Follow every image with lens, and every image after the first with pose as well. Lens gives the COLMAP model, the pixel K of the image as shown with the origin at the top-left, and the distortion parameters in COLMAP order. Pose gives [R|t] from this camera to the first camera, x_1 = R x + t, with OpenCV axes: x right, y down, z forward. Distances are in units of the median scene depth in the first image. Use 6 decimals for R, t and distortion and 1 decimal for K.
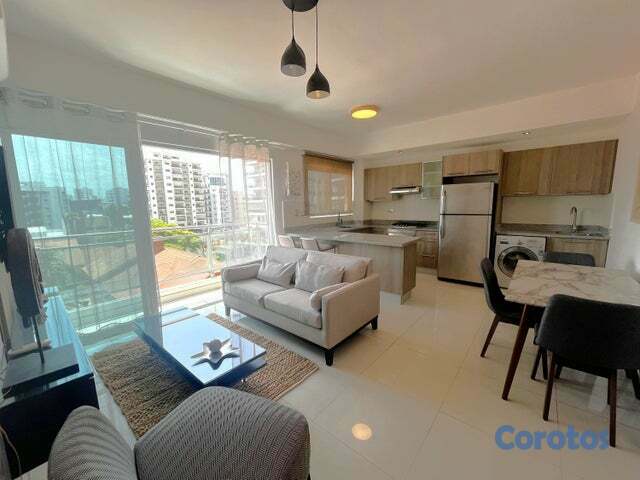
lens RADIAL K [[258.4, 0, 317.8], [0, 258.4, 240.4], [0, 0, 1]] dist [-0.000489, -0.000075]
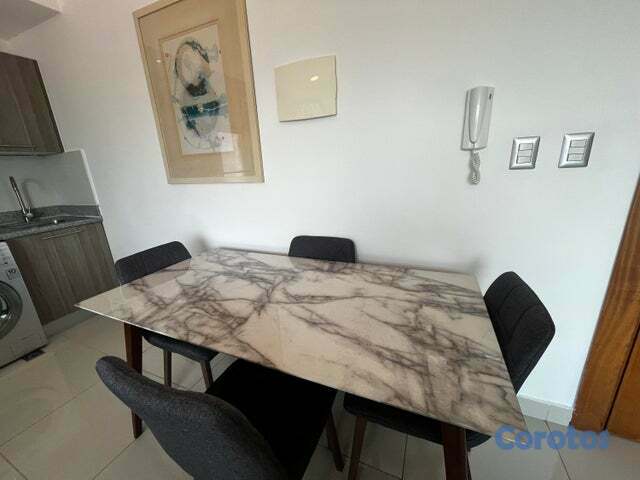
lens RADIAL K [[258.4, 0, 317.8], [0, 258.4, 240.4], [0, 0, 1]] dist [-0.000489, -0.000075]
pose [[-0.281943, -0.238728, 0.929256, 0.198631], [0.193236, 0.934572, 0.298723, -0.030727], [-0.939770, 0.263788, -0.217365, 0.403251]]
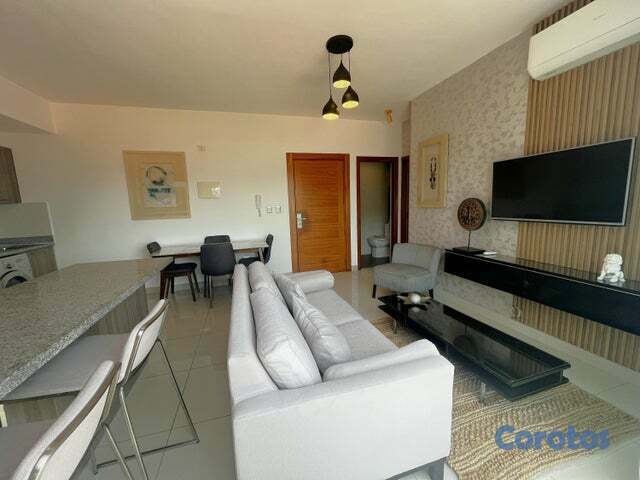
lens RADIAL K [[258.4, 0, 317.8], [0, 258.4, 240.4], [0, 0, 1]] dist [-0.000489, -0.000075]
pose [[-0.837358, -0.030542, 0.545801, -0.256591], [0.126606, 0.960456, 0.247983, -0.097908], [-0.531792, 0.276752, -0.800379, 0.828298]]
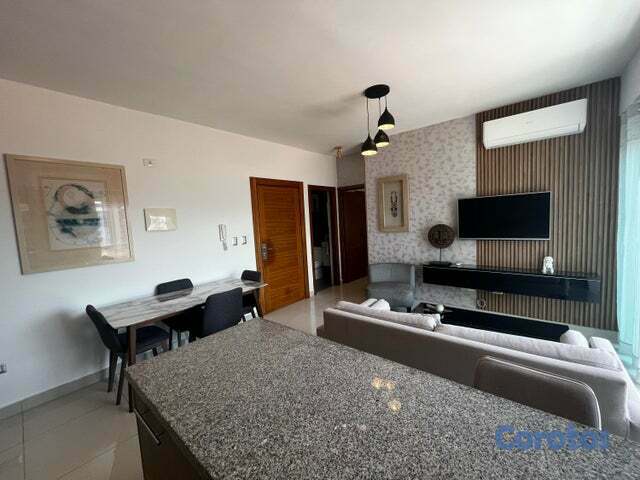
lens RADIAL K [[258.4, 0, 317.8], [0, 258.4, 240.4], [0, 0, 1]] dist [-0.000489, -0.000075]
pose [[-0.997219, 0.074532, 0.000234, 0.117494], [0.072658, 0.971433, 0.225916, -0.152646], [0.016611, 0.225305, -0.974147, 0.907091]]
